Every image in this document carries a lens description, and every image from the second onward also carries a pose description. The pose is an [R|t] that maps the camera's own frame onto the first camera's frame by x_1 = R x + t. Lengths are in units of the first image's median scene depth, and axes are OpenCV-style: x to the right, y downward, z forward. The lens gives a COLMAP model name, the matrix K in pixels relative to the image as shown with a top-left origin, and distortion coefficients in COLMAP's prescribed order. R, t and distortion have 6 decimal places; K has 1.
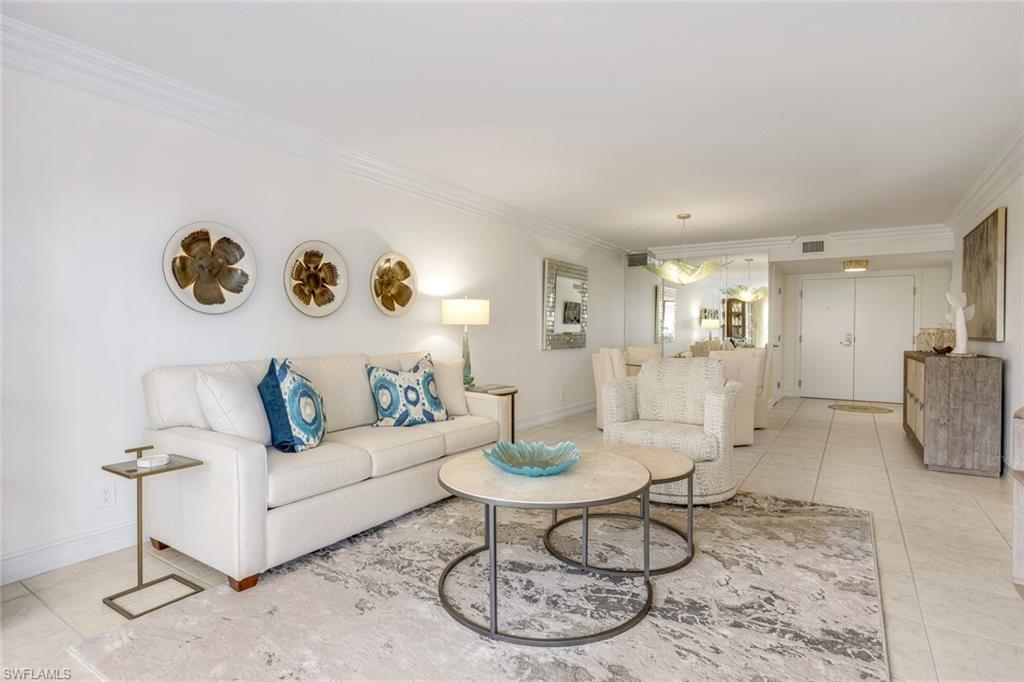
lens RADIAL K [[498.8, 0, 537.6], [0, 498.8, 339.6], [0, 0, 1]] dist [0.002010, 0.000486]
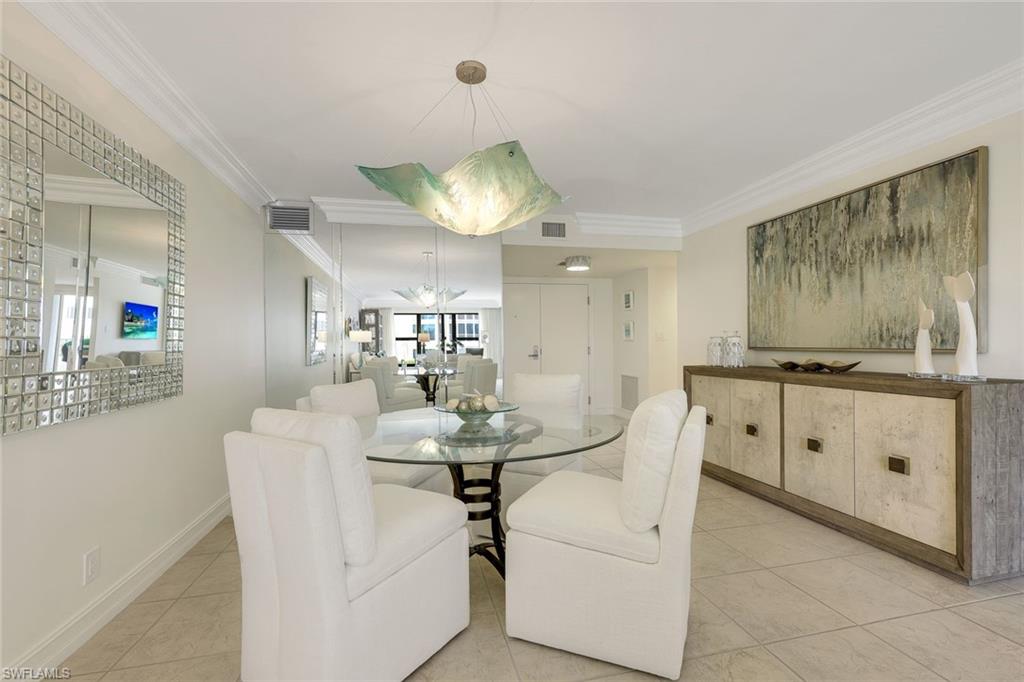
lens RADIAL K [[435.7, 0, 510.3], [0, 435.7, 349.2], [0, 0, 1]] dist [0.002240, 0.000311]
pose [[0.722737, -0.028227, 0.690546, 0.048163], [0.031744, 0.999467, 0.007631, -0.014289], [-0.690394, 0.016406, 0.723248, 0.578407]]
